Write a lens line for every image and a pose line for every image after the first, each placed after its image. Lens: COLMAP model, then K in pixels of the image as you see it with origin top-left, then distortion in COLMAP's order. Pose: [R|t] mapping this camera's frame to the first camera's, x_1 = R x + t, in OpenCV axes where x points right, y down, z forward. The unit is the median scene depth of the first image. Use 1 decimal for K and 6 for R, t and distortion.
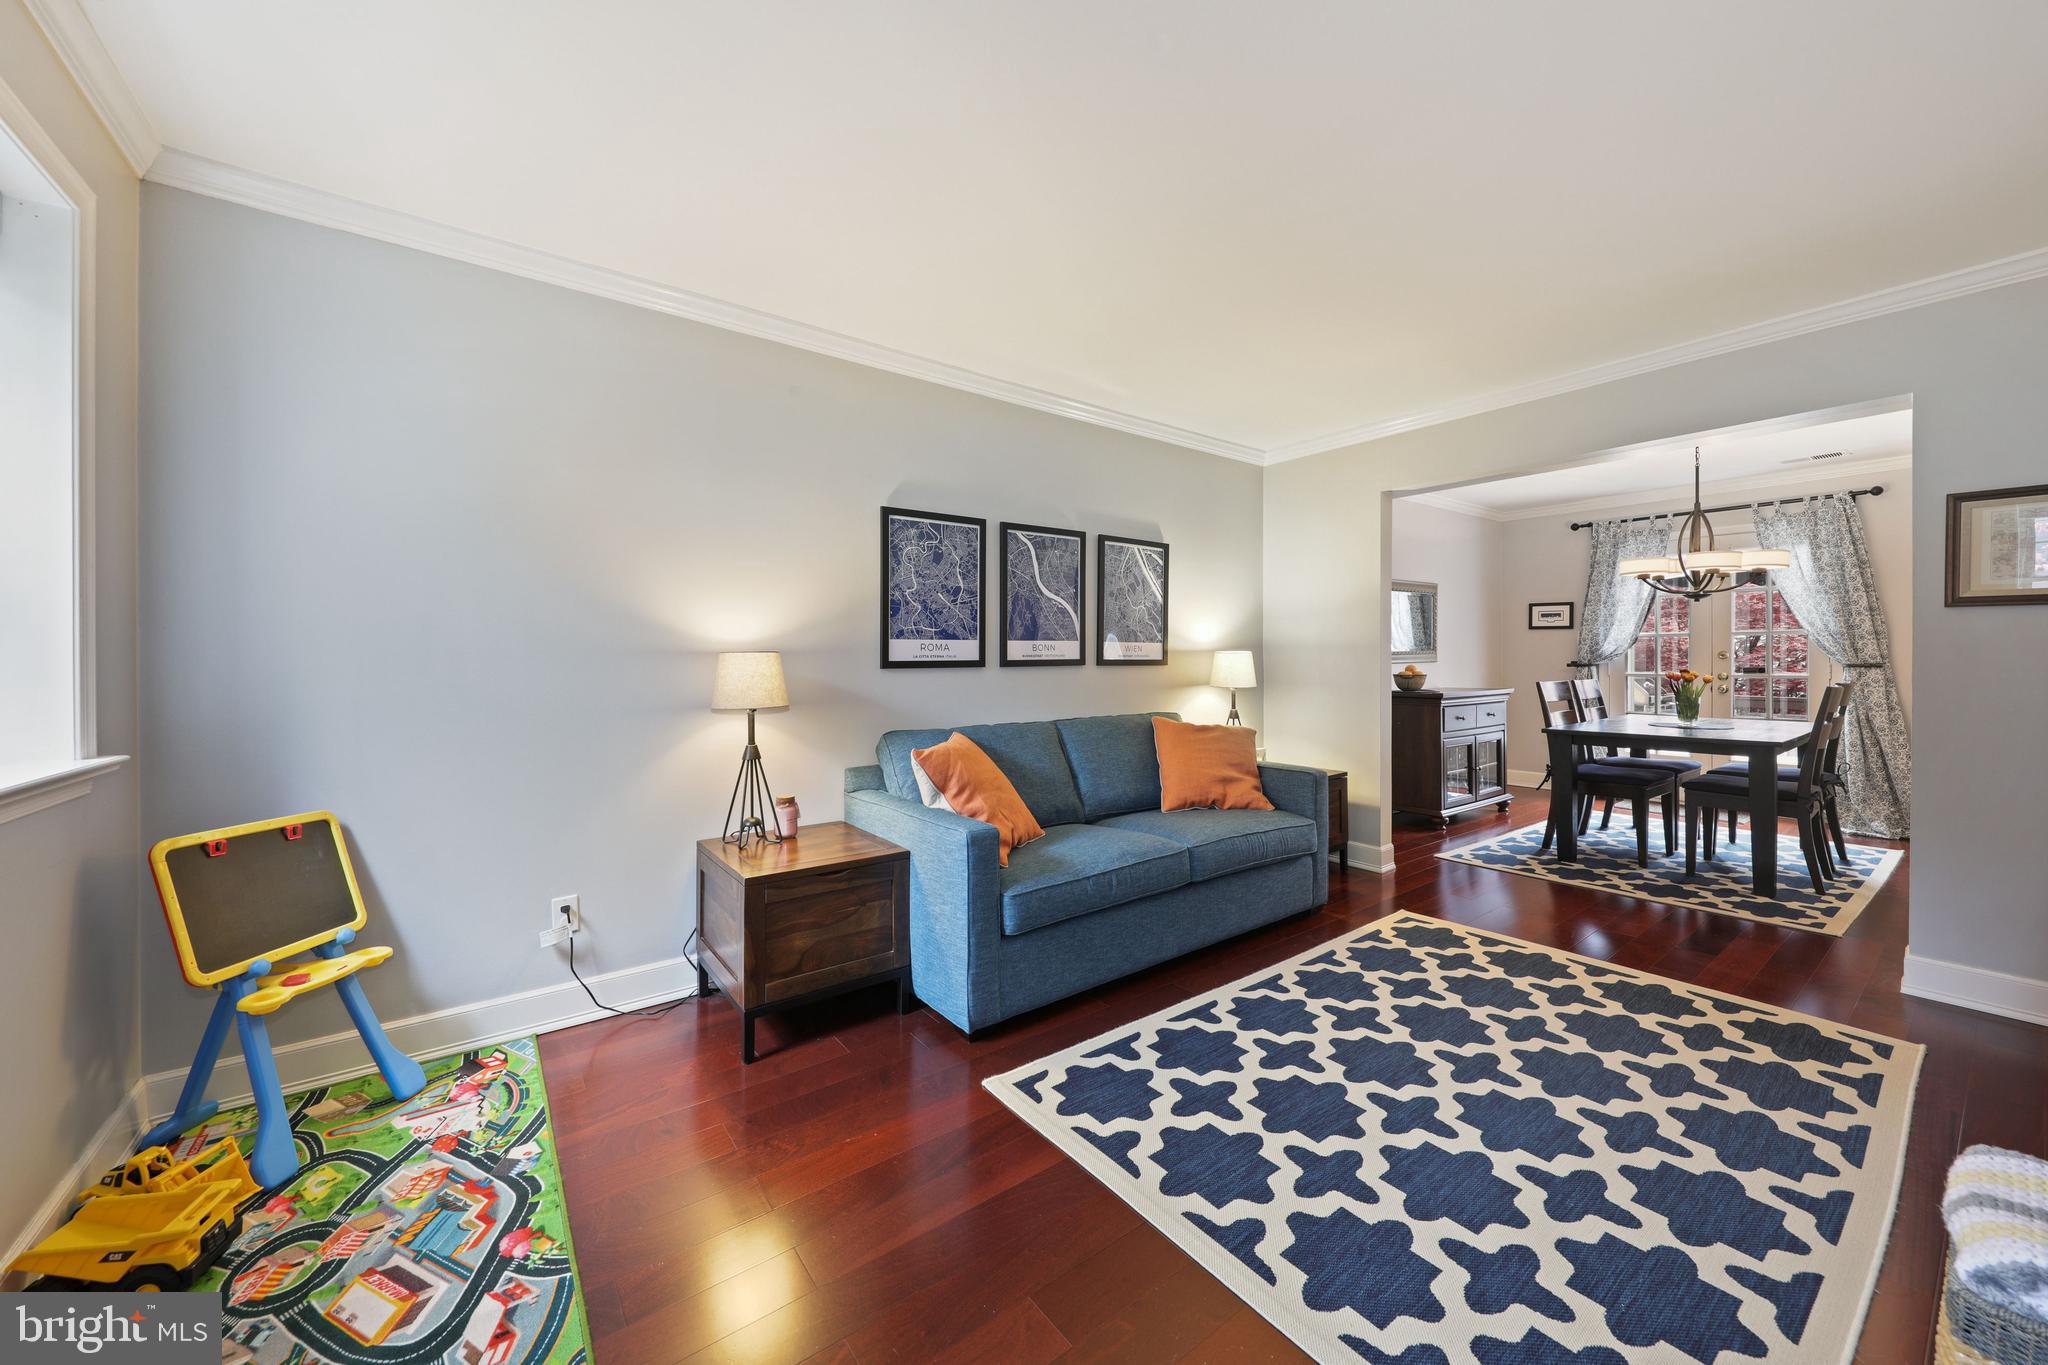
lens RADIAL K [[740.8, 0, 1032.0], [0, 740.8, 660.7], [0, 0, 1]] dist [0.016914, -0.009502]
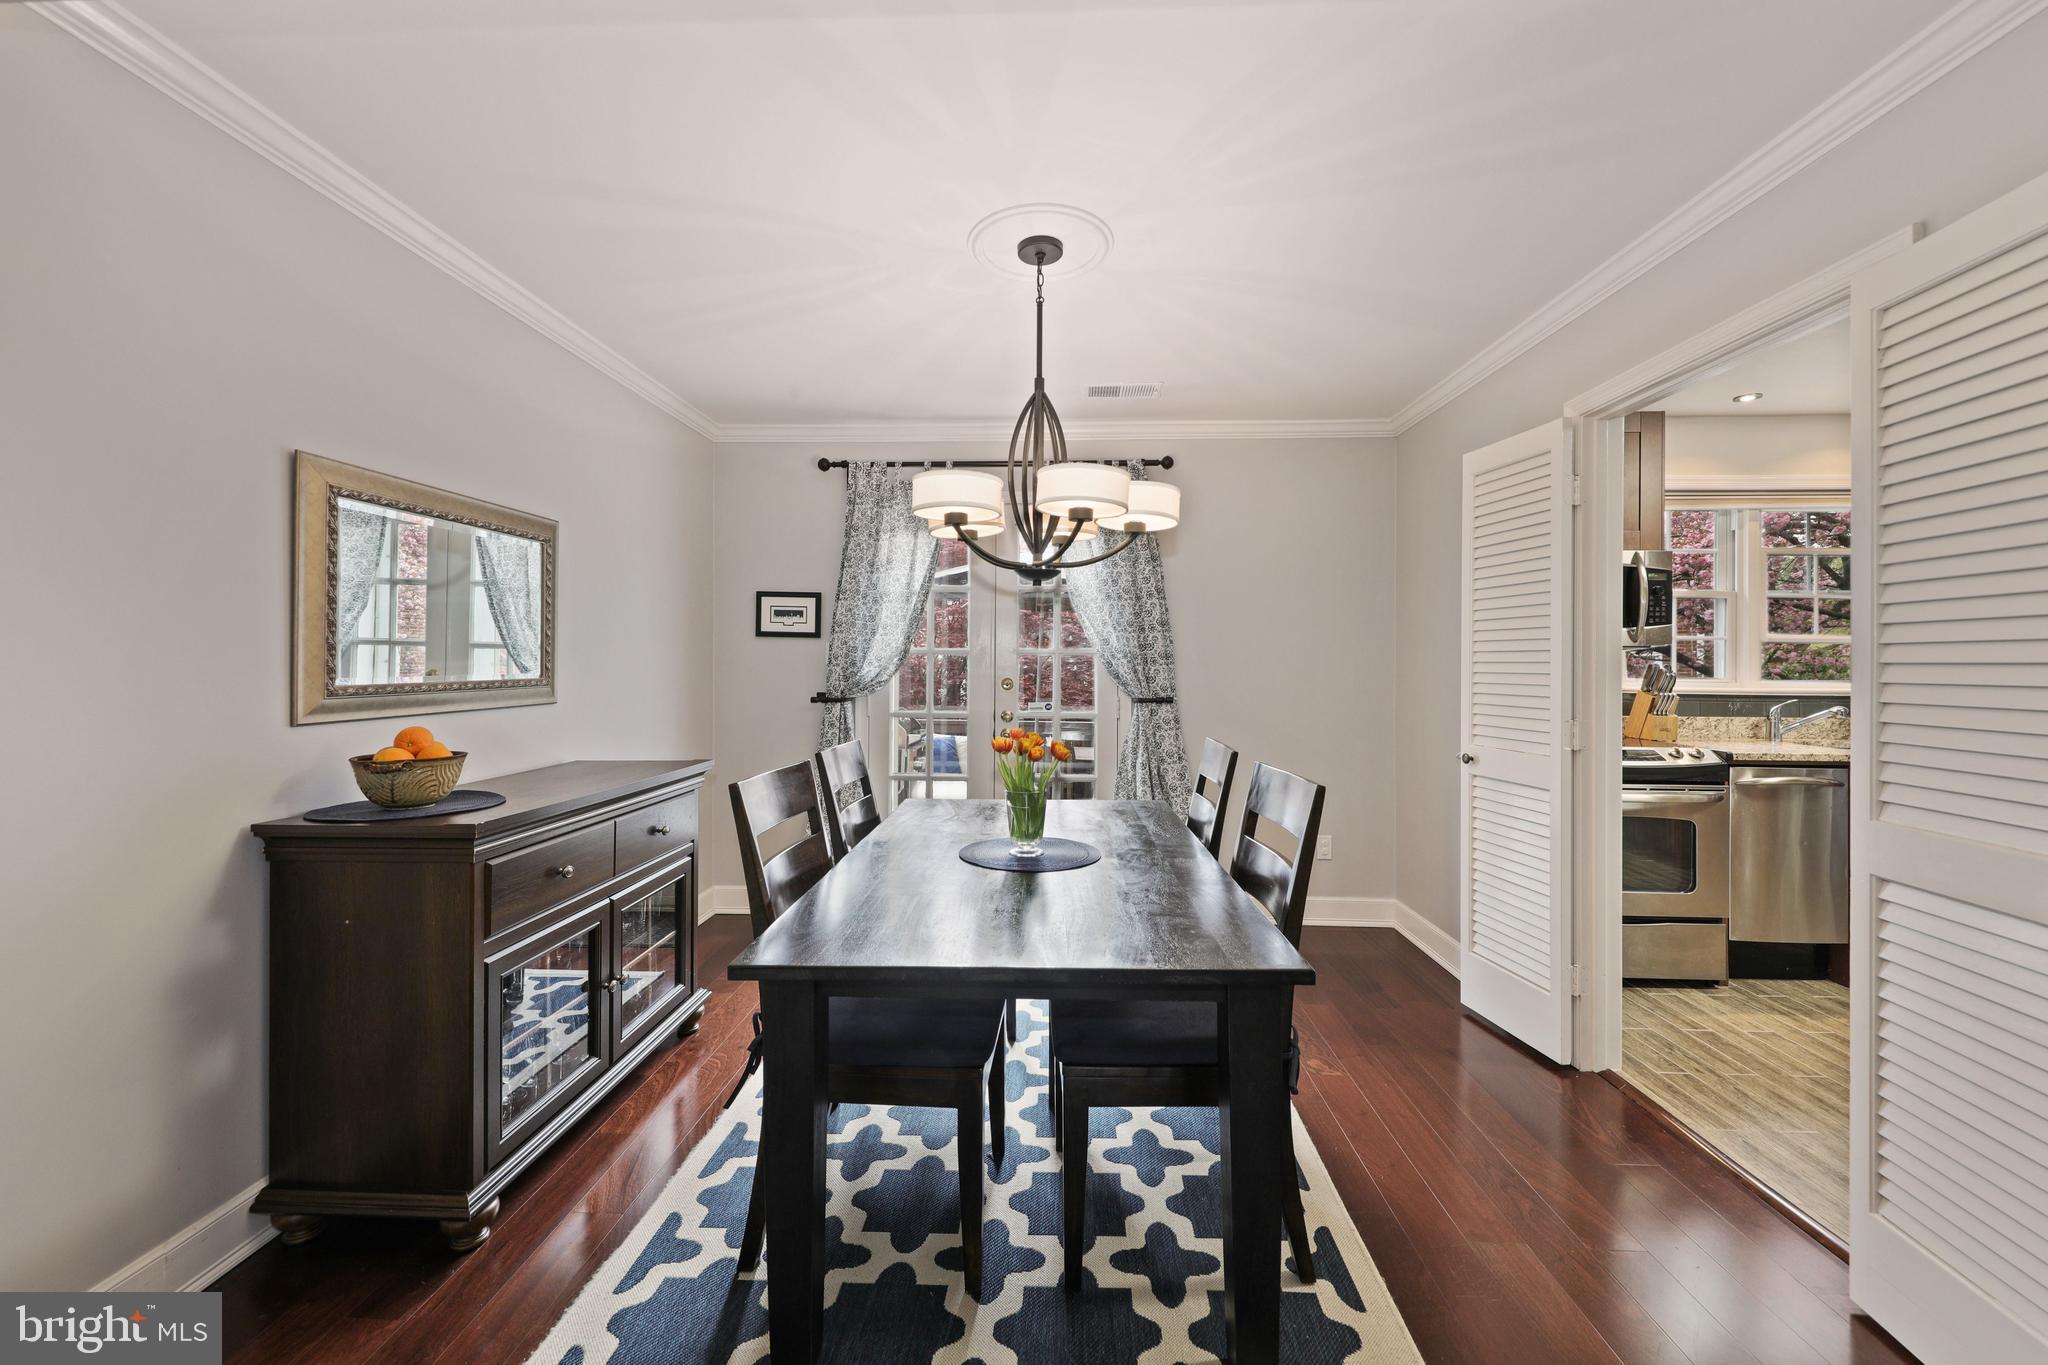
lens RADIAL K [[788.6, 0, 1029.9], [0, 788.6, 661.1], [0, 0, 1]] dist [0.000152, -0.000001]
pose [[0.632045, 0.011146, 0.774852, 0.499902], [-0.003079, 0.999925, -0.011872, -0.024992], [-0.774926, 0.005118, 0.632032, 0.686877]]
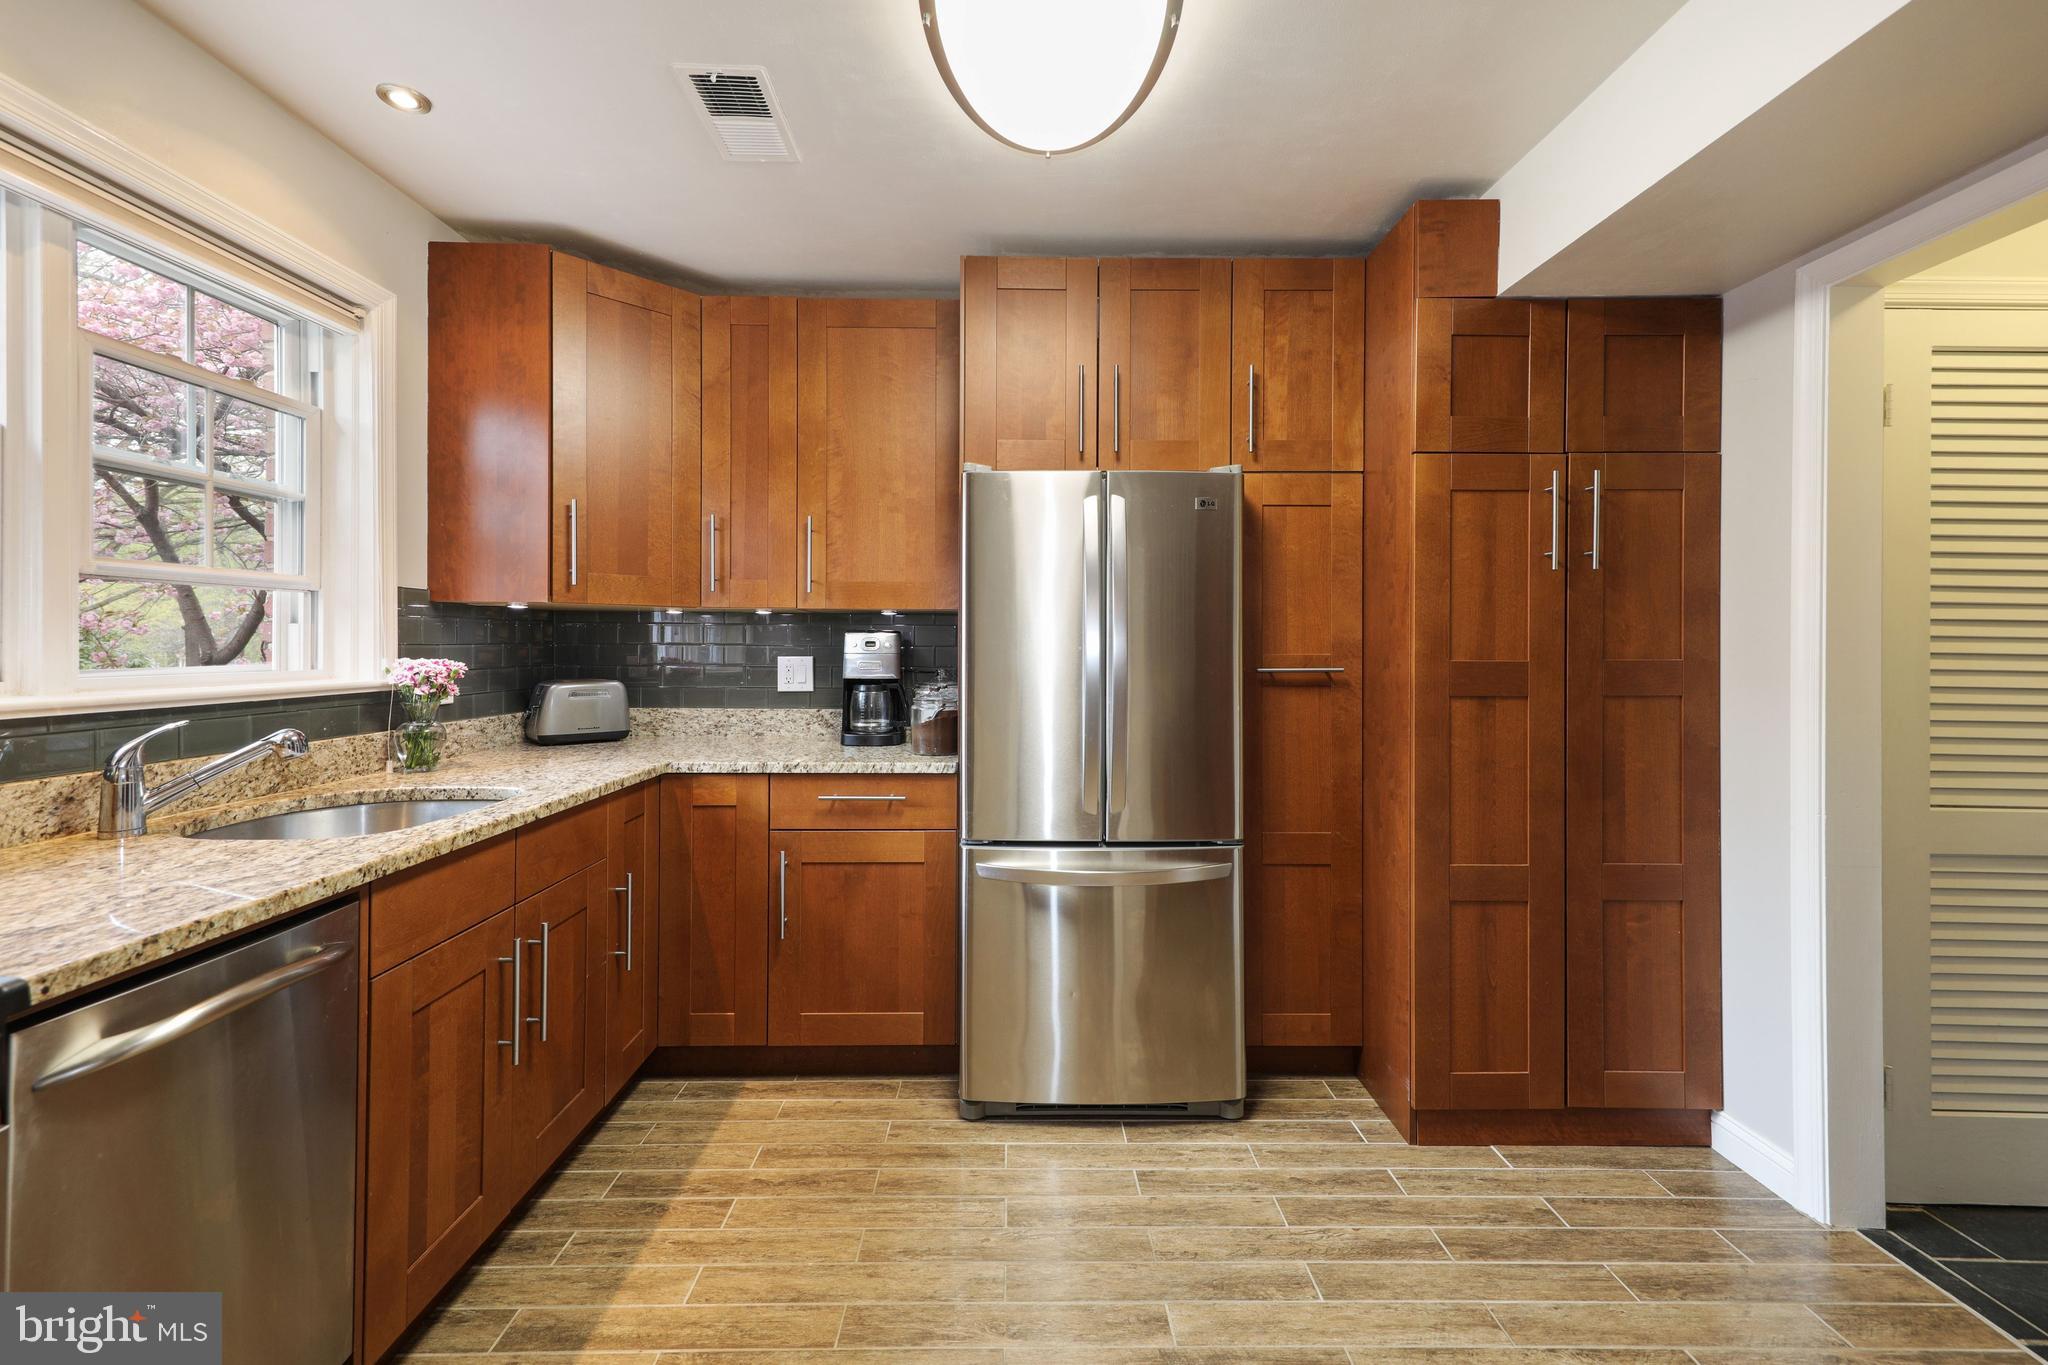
lens RADIAL K [[843.8, 0, 1024.5], [0, 843.8, 644.1], [0, 0, 1]] dist [0.026942, -0.007863]
pose [[-0.809468, -0.002506, 0.587159, 1.150360], [-0.000126, 0.999992, 0.004094, -0.030084], [-0.587164, 0.003239, -0.809461, 0.671181]]
